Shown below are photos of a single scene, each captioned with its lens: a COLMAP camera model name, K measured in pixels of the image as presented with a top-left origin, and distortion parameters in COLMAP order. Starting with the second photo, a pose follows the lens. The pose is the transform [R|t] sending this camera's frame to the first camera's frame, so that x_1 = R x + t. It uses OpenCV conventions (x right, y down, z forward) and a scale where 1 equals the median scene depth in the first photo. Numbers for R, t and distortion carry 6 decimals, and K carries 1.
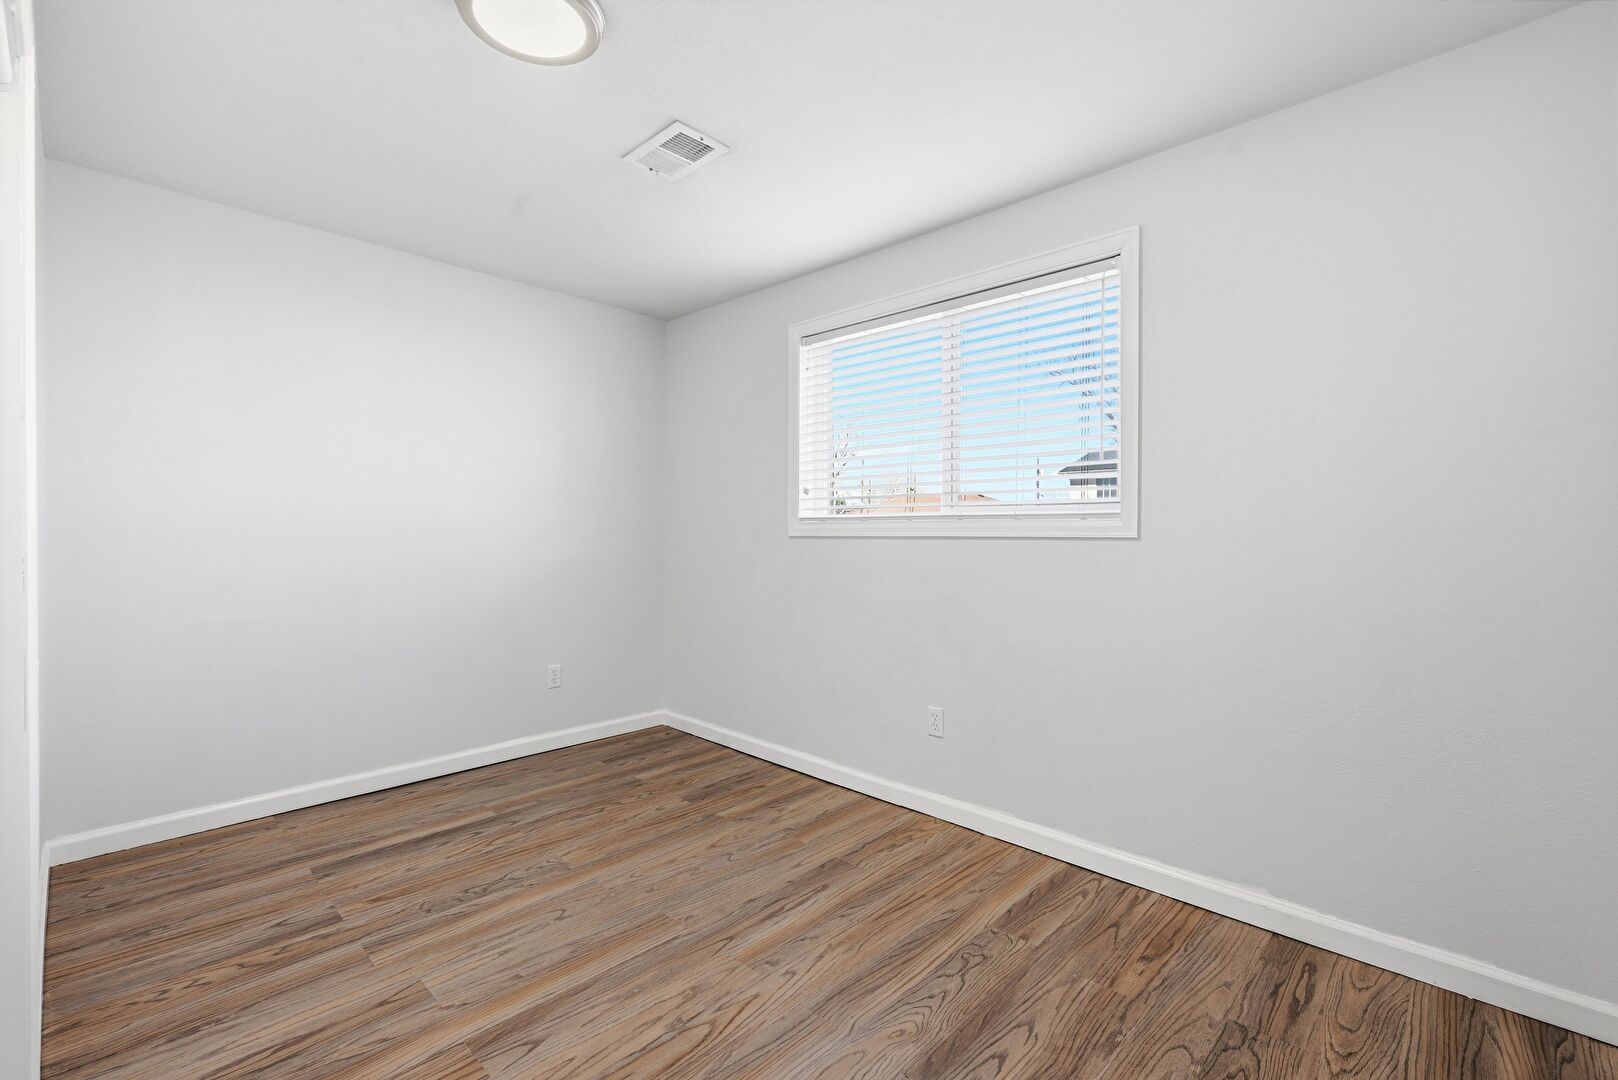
lens RADIAL K [[703.2, 0, 808.3], [0, 703.2, 537.4], [0, 0, 1]] dist [0.024487, 0.000295]
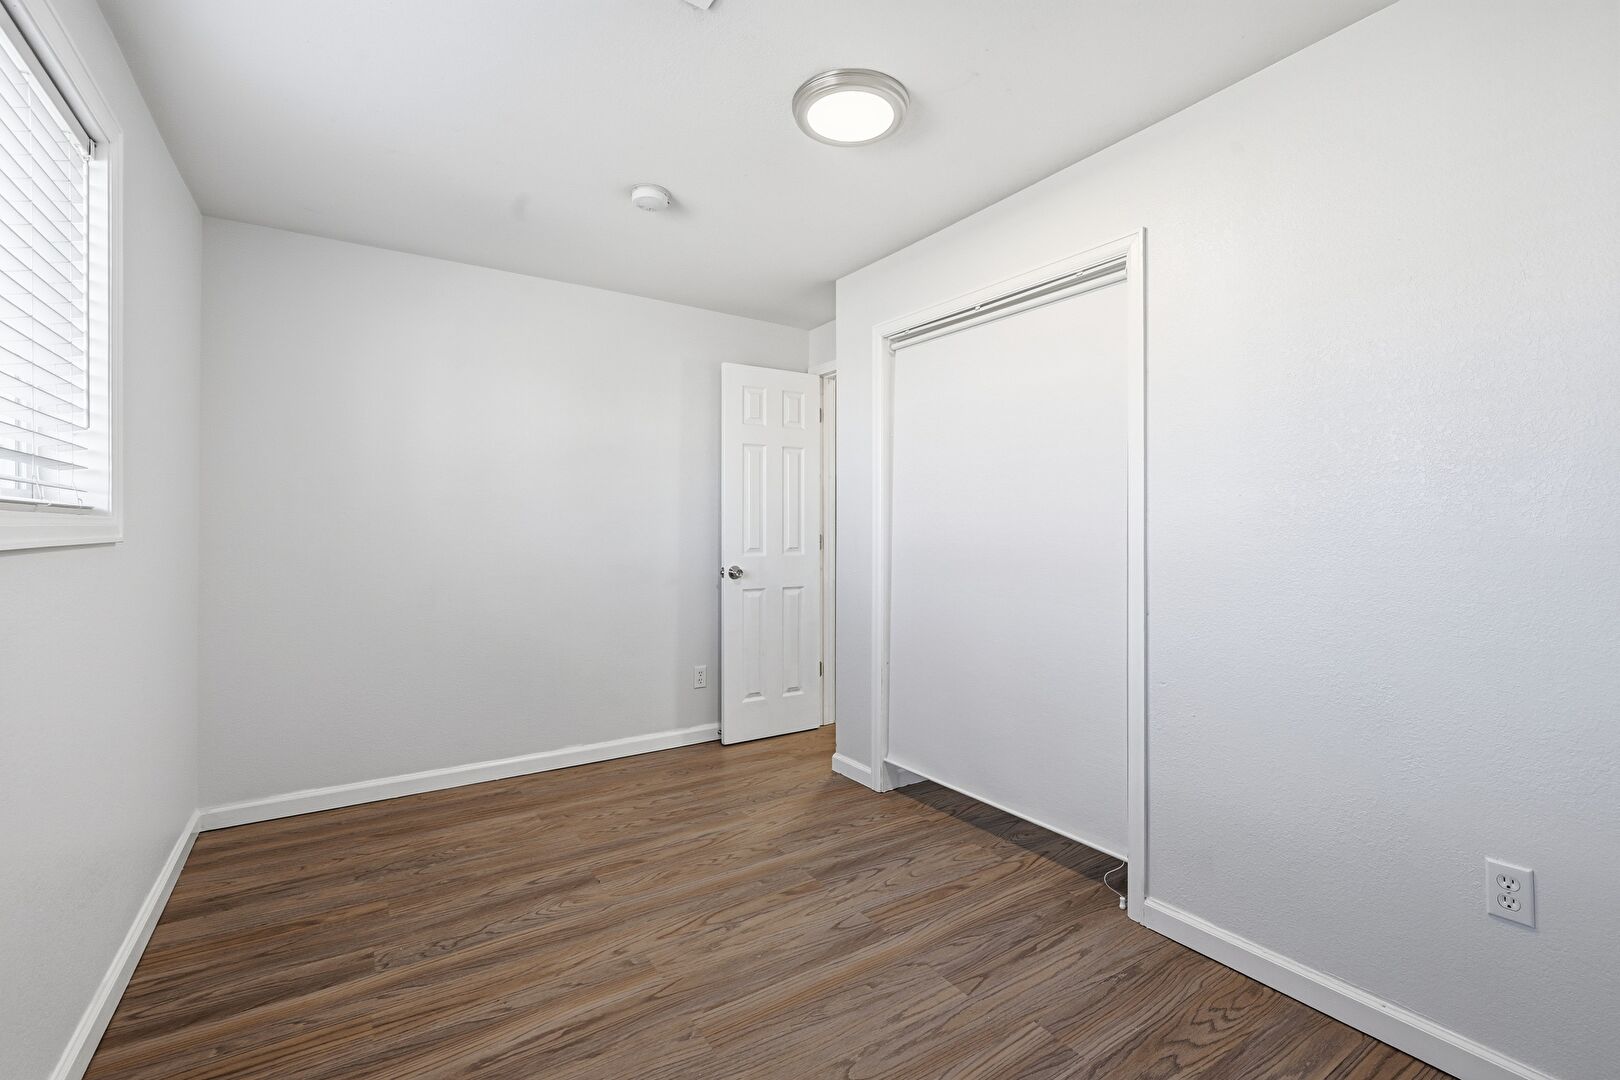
lens RADIAL K [[704.1, 0, 806.2], [0, 704.1, 532.6], [0, 0, 1]] dist [0.024487, 0.000295]
pose [[-0.972356, -0.003734, 0.233471, -0.553077], [-0.000562, 0.999907, 0.013651, -0.028218], [-0.233501, 0.013142, -0.972268, 1.993576]]
